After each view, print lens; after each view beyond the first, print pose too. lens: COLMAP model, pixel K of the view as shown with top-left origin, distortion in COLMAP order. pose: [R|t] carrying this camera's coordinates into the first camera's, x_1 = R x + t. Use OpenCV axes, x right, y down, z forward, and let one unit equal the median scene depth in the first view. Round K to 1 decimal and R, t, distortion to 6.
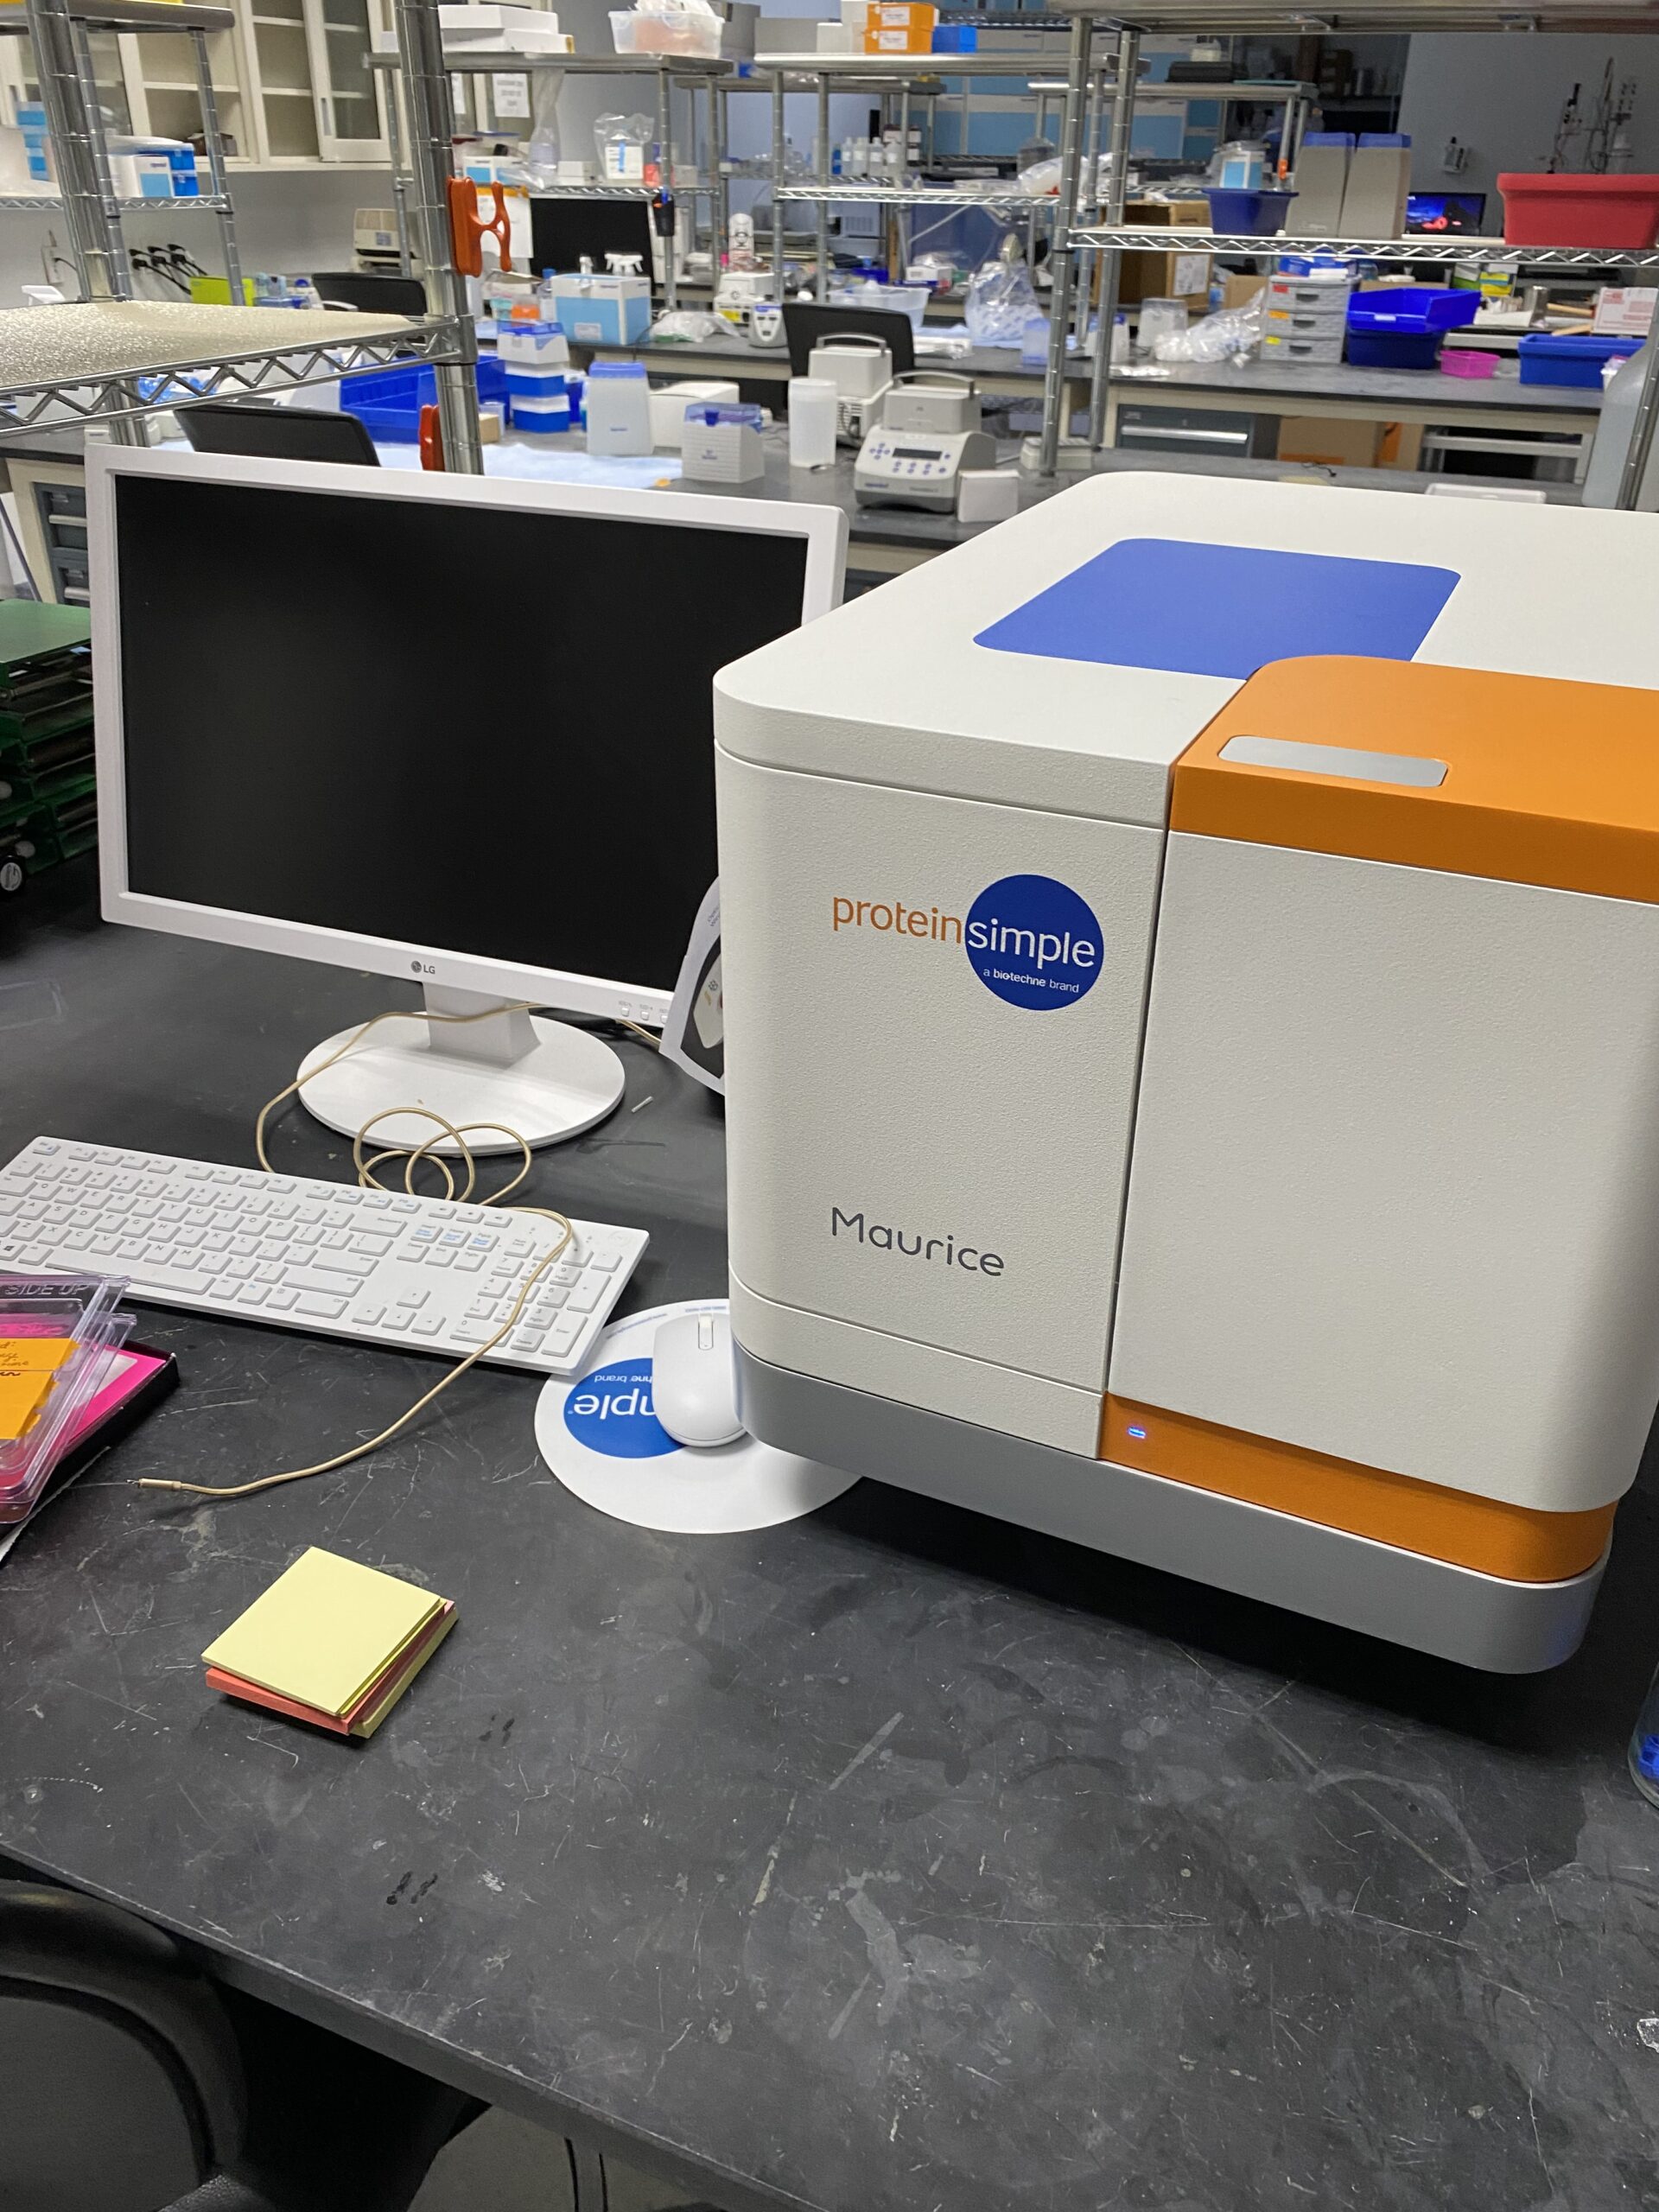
lens RADIAL K [[1717.2, 0, 829.5], [0, 1717.2, 1106.0], [0, 0, 1]] dist [-0.008678, -0.003037]
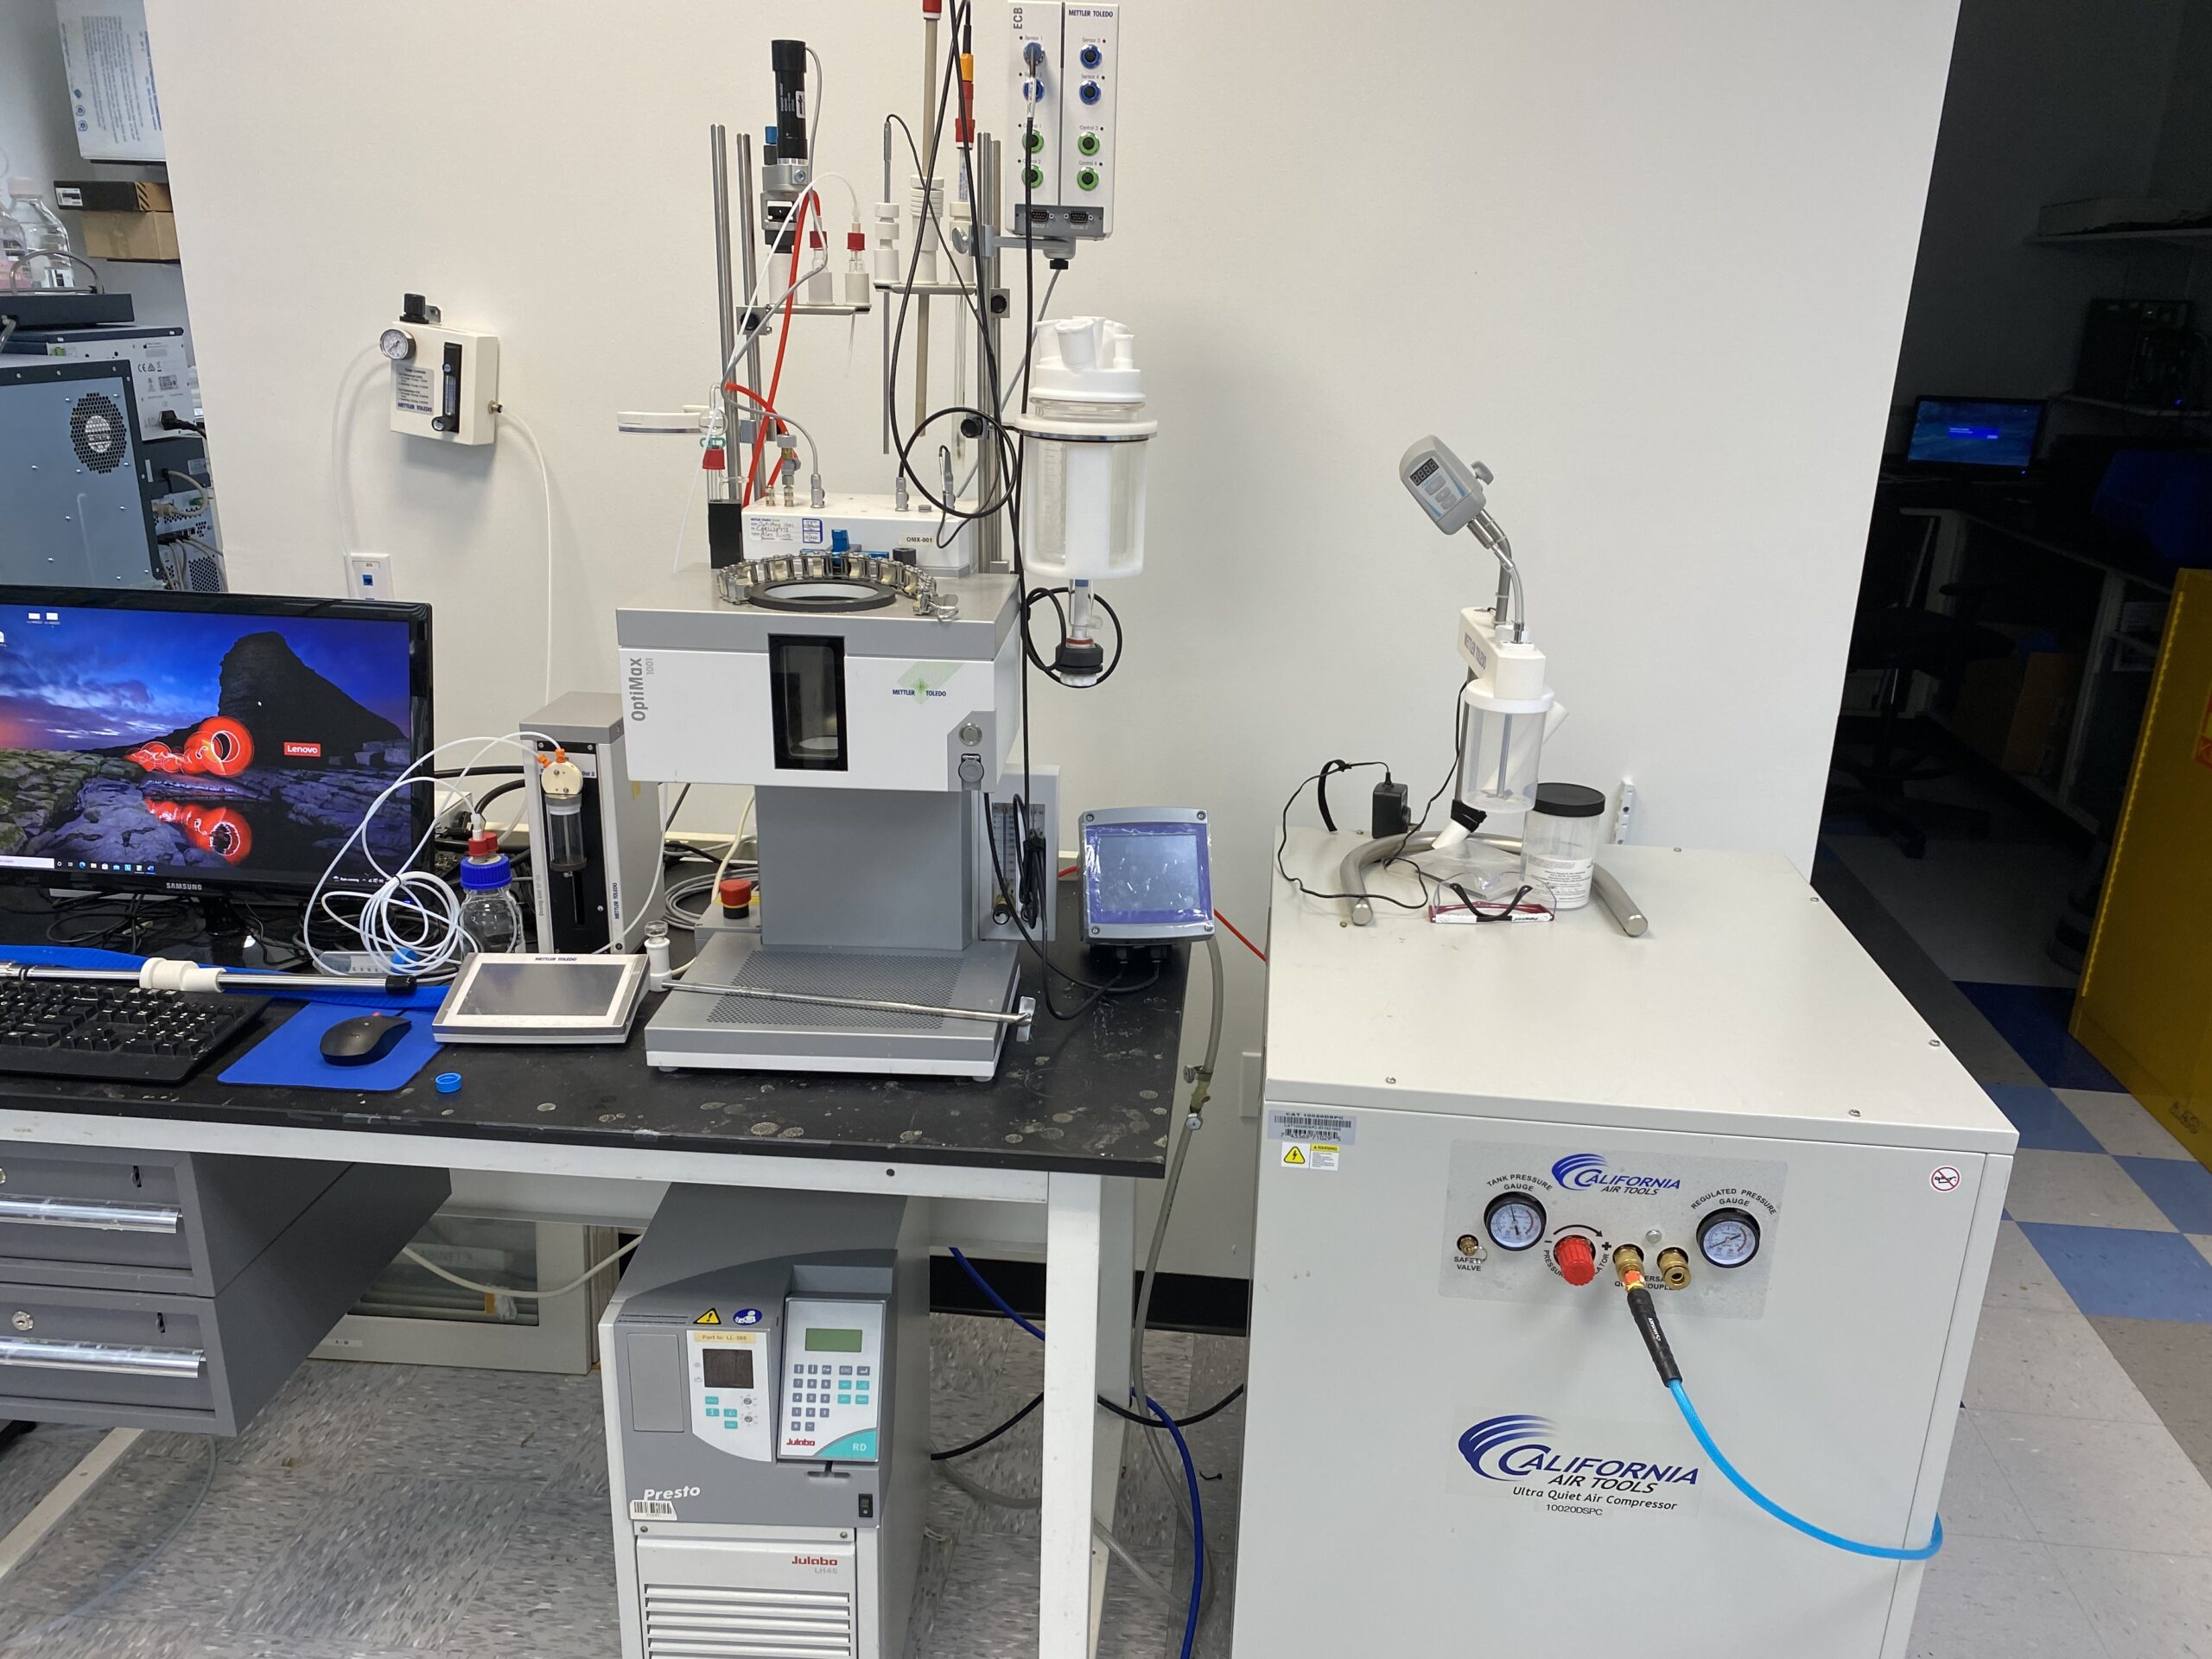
lens RADIAL K [[1717.2, 0, 1106.0], [0, 1717.2, 829.5], [0, 0, 1]] dist [-0.008678, -0.003037]
pose [[0.941185, -0.092574, 0.324963, 0.403137], [0.150449, 0.975957, -0.157715, -0.486212], [-0.302550, 0.197329, 0.932483, 0.840251]]
